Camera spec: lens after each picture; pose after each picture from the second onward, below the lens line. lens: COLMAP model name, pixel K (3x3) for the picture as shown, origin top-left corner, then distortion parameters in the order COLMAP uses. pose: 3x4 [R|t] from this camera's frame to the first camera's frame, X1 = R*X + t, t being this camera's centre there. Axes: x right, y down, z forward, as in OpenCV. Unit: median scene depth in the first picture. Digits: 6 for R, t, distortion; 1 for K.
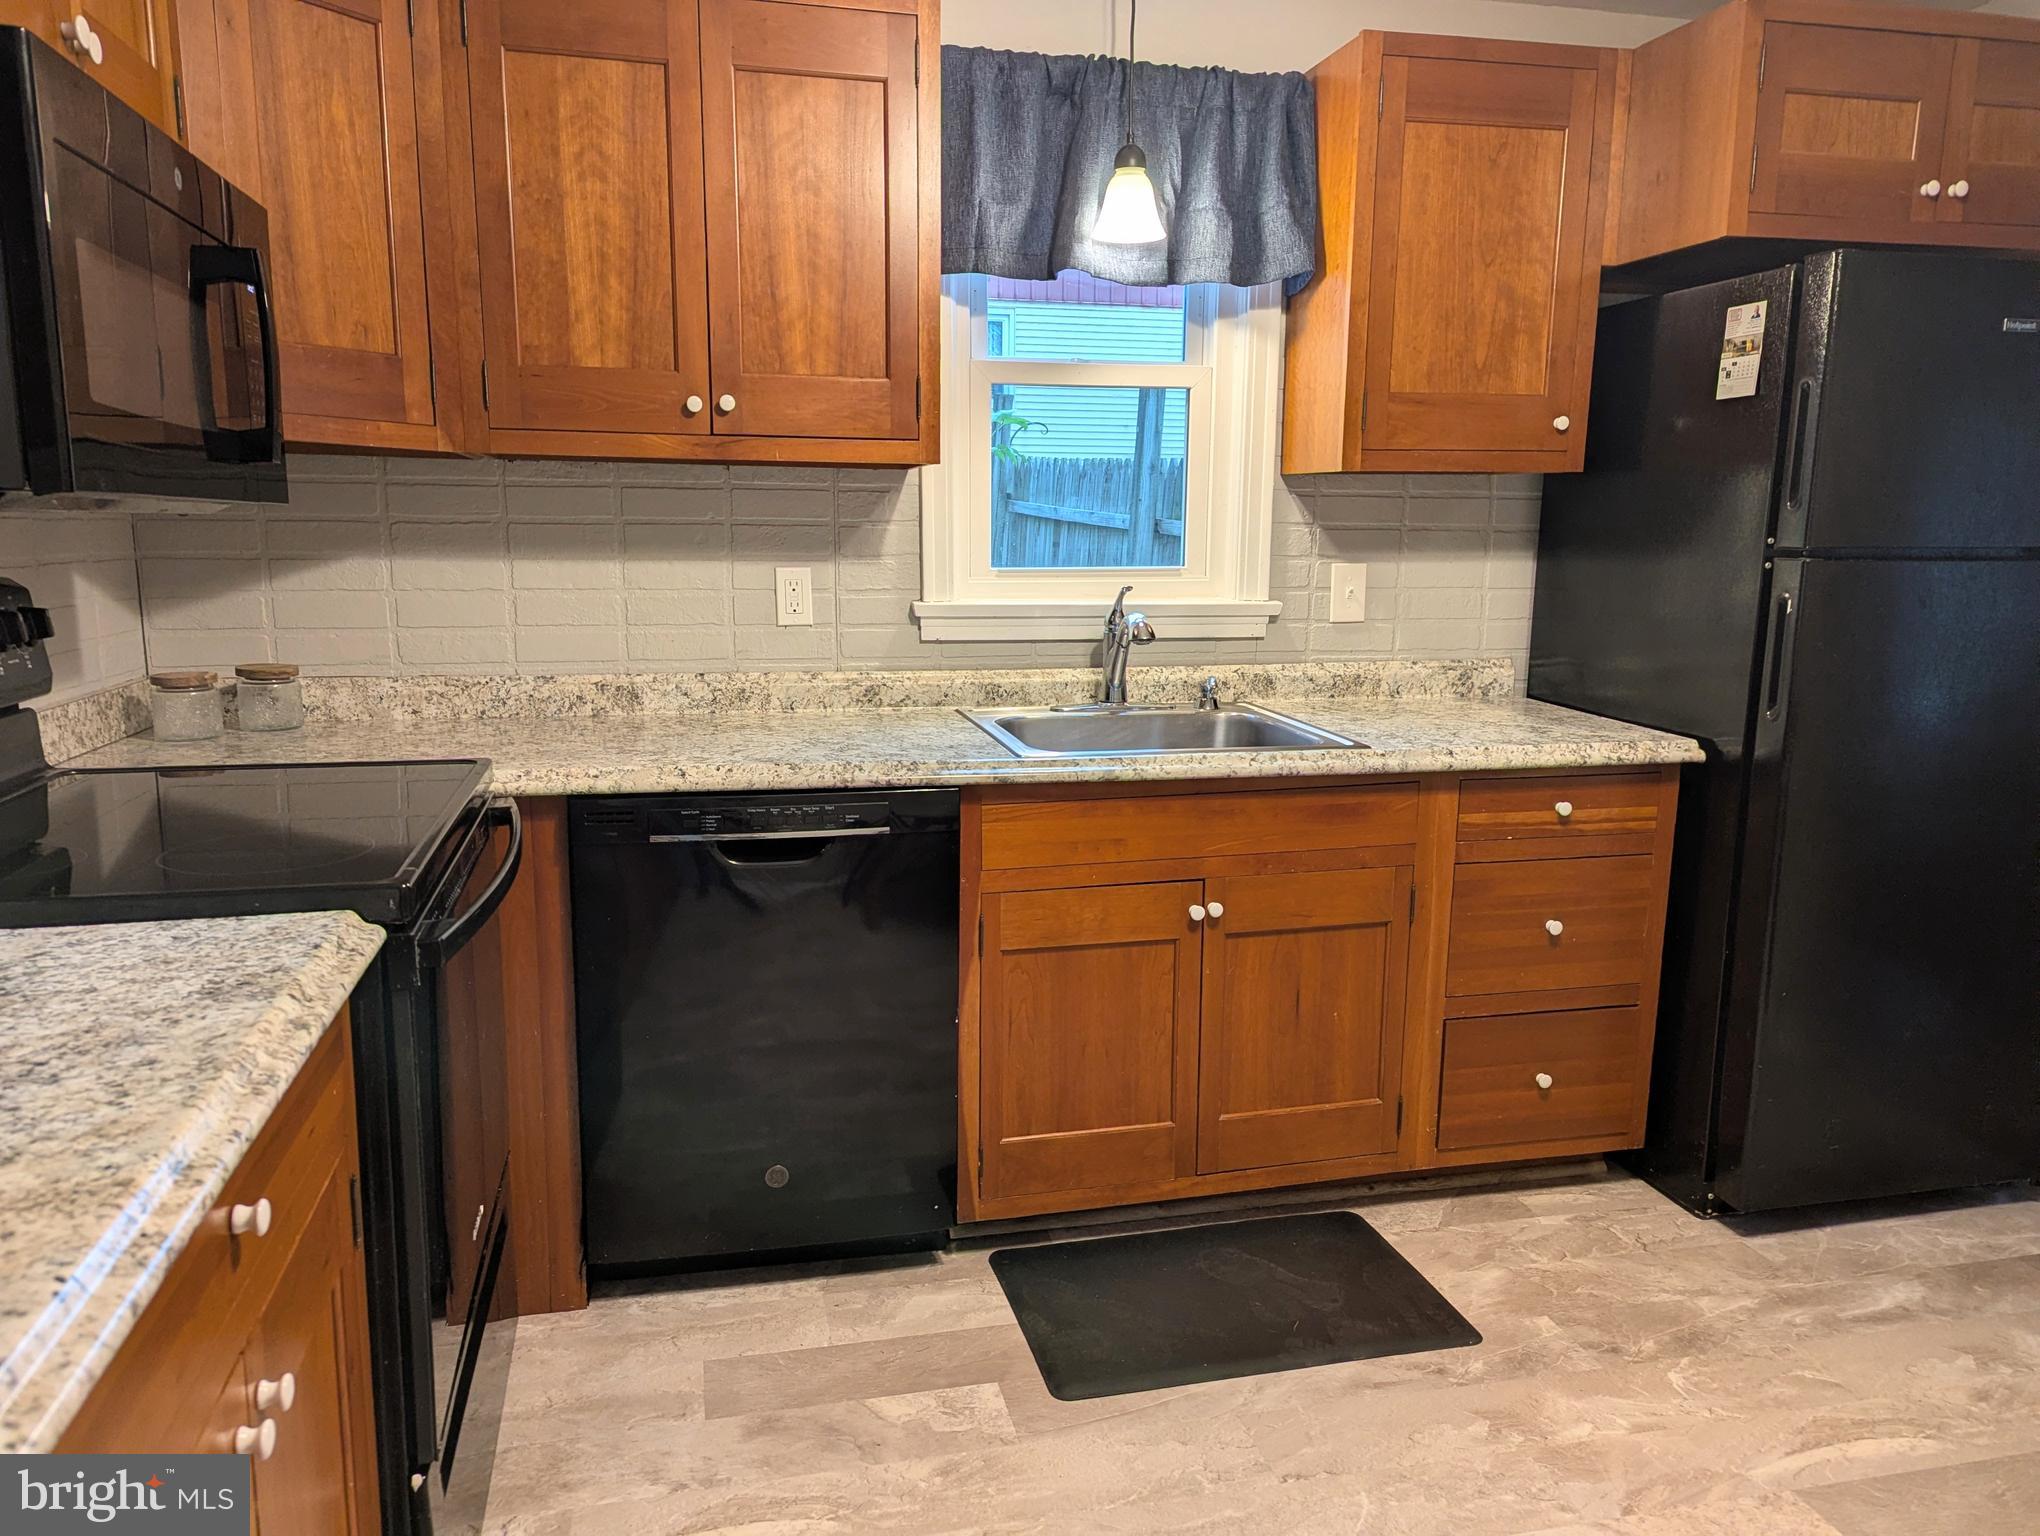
lens RADIAL K [[1422.9, 0, 1003.4], [0, 1422.9, 770.5], [0, 0, 1]] dist [0.040415, -0.019819]
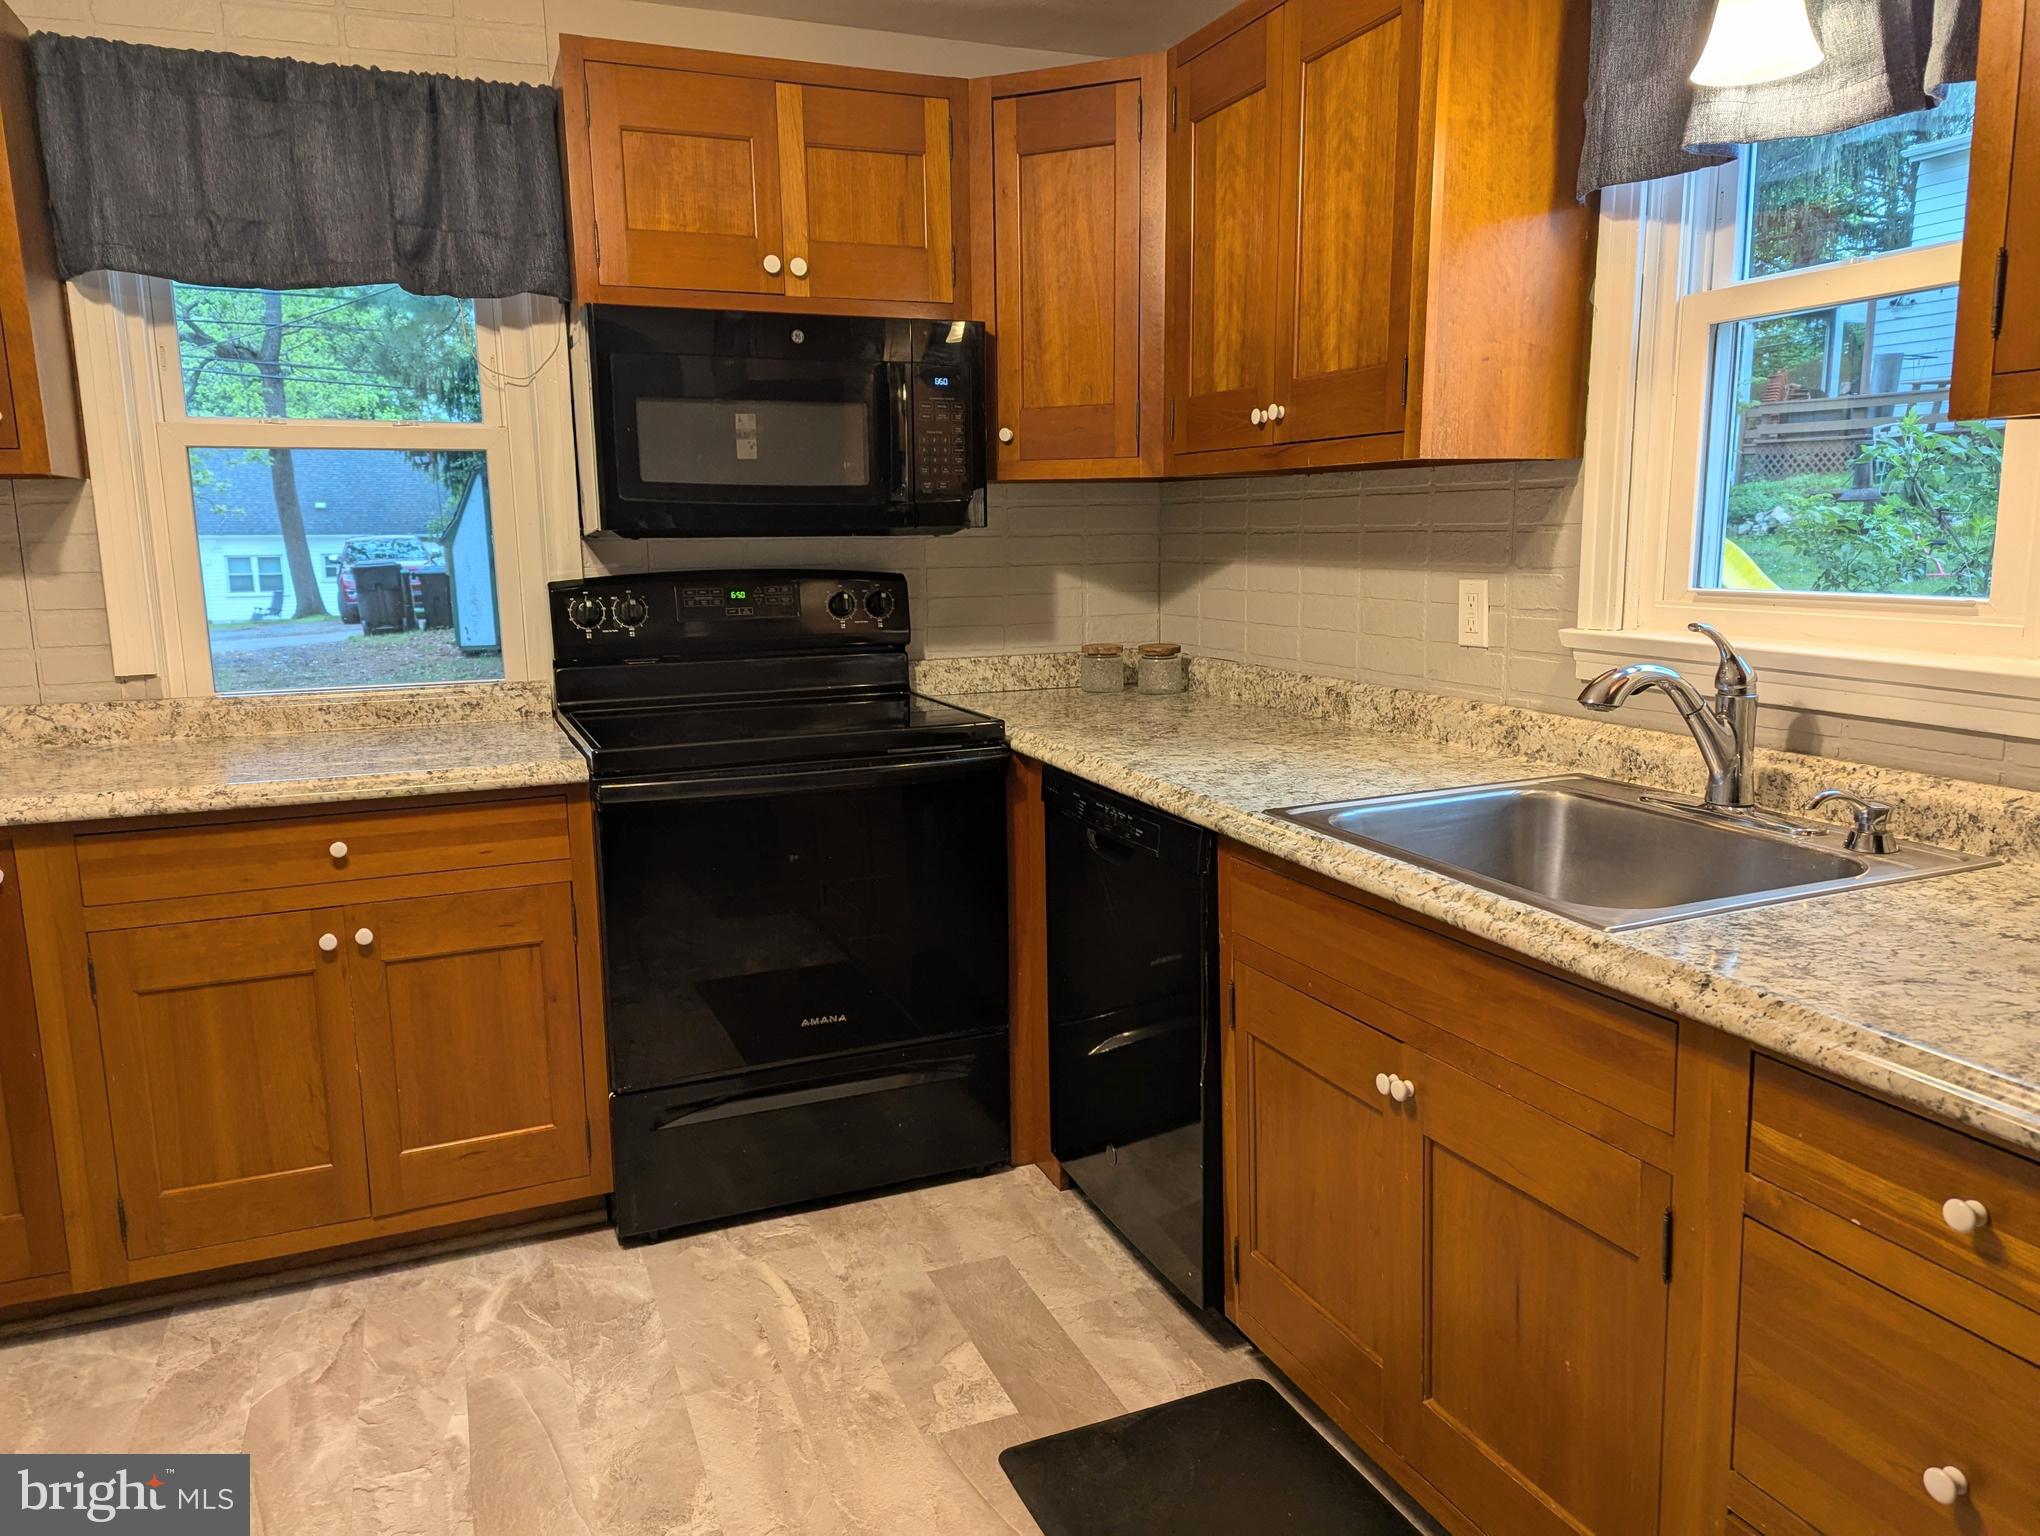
lens RADIAL K [[1422.9, 0, 1001.4], [0, 1422.9, 774.3], [0, 0, 1]] dist [0.040415, -0.019819]
pose [[0.154044, 0.163643, -0.974418, 0.740285], [-0.148936, 0.978767, 0.140829, -0.116885], [0.976774, 0.123433, 0.175146, 0.638396]]
